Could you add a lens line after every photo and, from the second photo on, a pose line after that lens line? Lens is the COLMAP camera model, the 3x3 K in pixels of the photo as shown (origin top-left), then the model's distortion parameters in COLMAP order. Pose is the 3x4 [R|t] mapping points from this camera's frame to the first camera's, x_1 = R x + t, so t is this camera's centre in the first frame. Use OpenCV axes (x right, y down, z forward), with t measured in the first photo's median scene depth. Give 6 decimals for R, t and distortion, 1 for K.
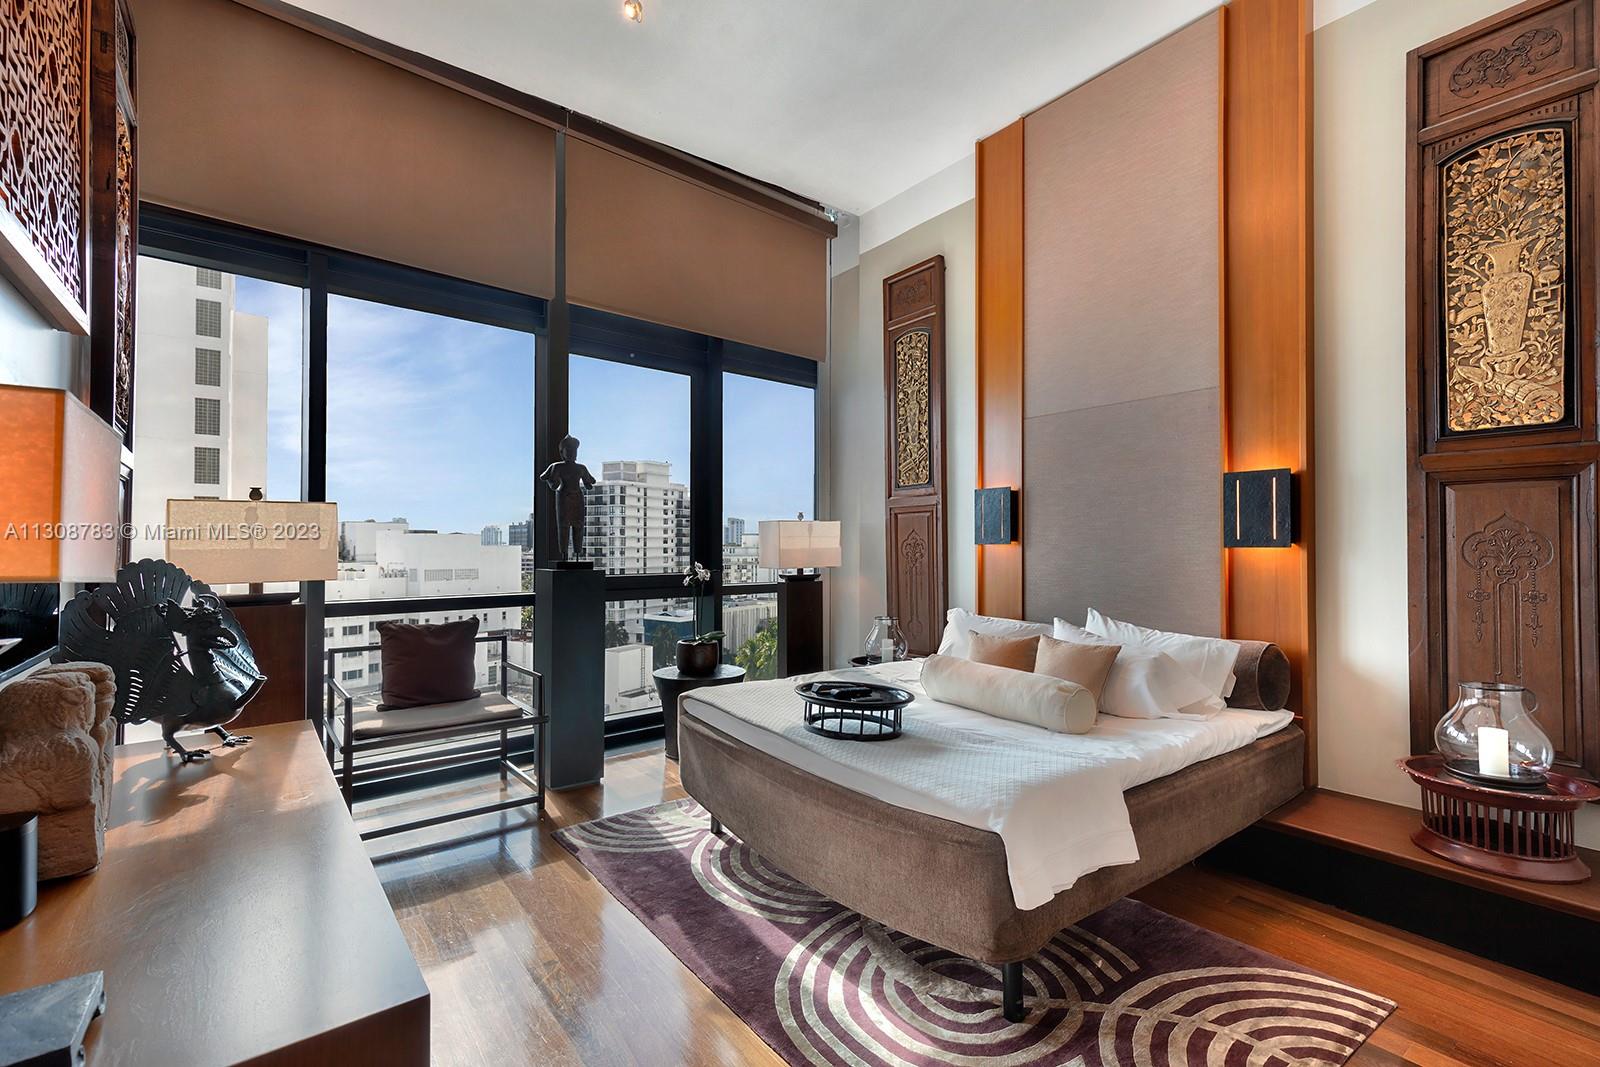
lens RADIAL K [[697.9, 0, 791.4], [0, 697.9, 536.9], [0, 0, 1]] dist [-0.001593, 0.000086]
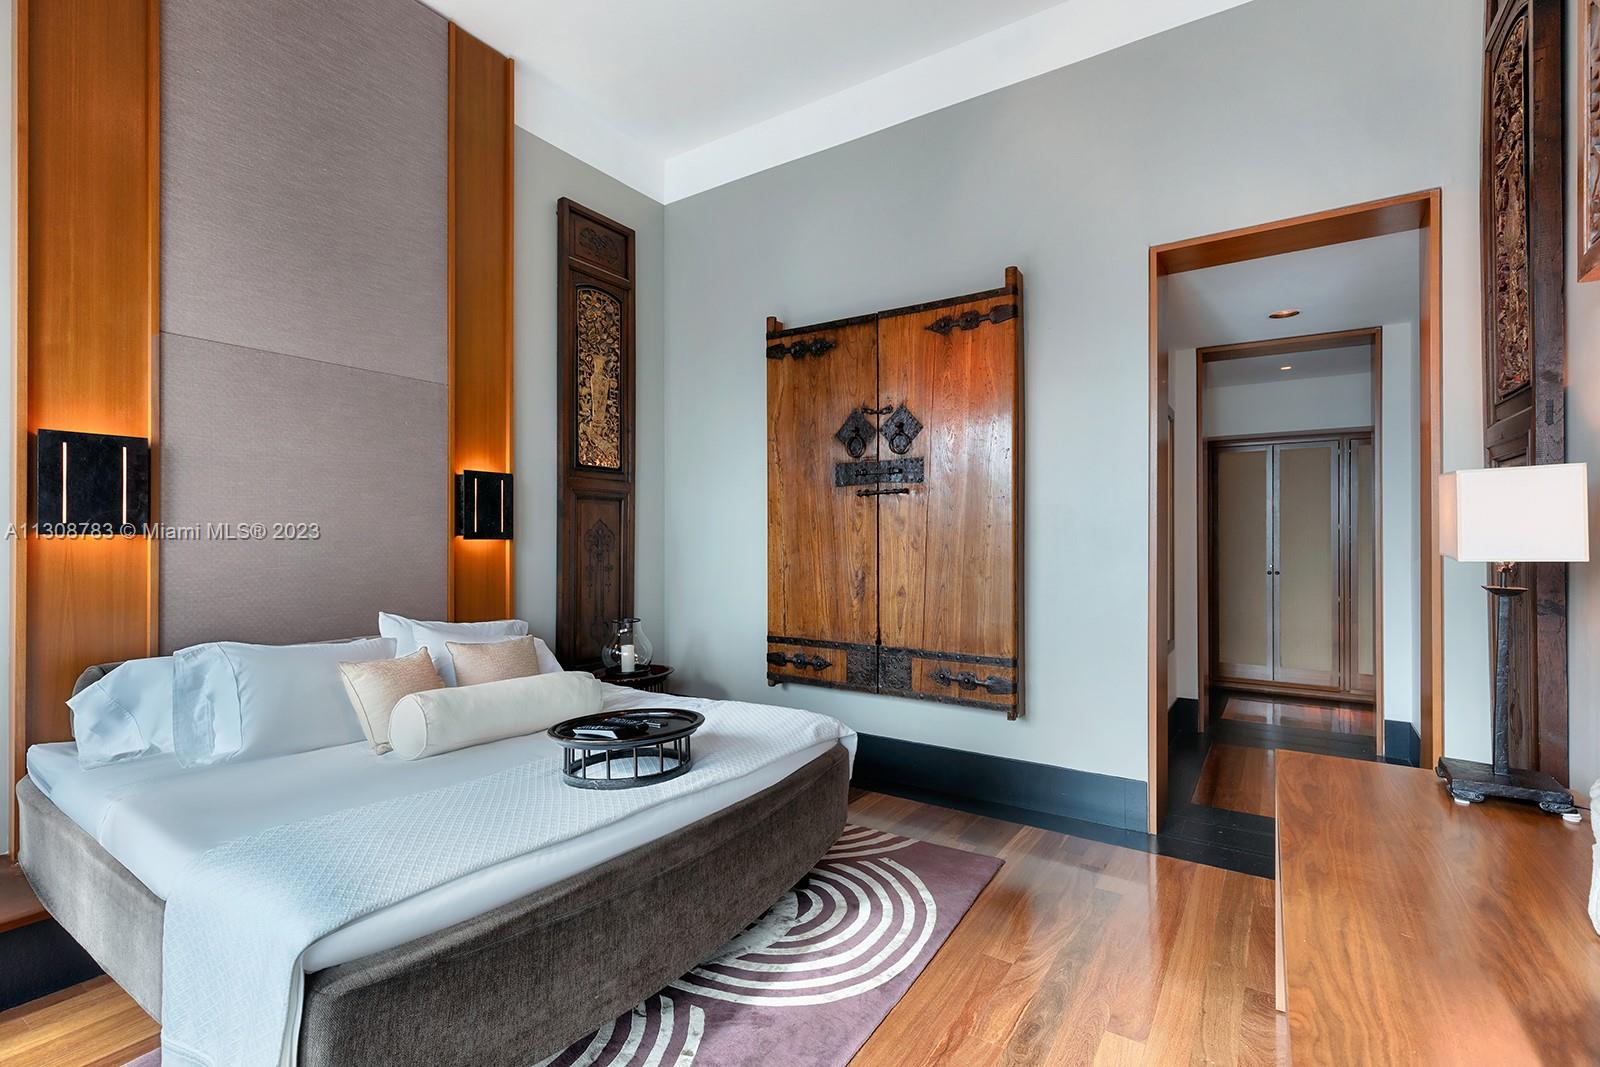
lens RADIAL K [[738.2, 0, 795.0], [0, 738.2, 530.9], [0, 0, 1]] dist [0.001366, 0.000432]
pose [[-0.335720, -0.003384, 0.941956, -0.790342], [-0.026730, 0.999625, -0.005936, -0.006069], [-0.941583, -0.027171, -0.335684, 1.141076]]
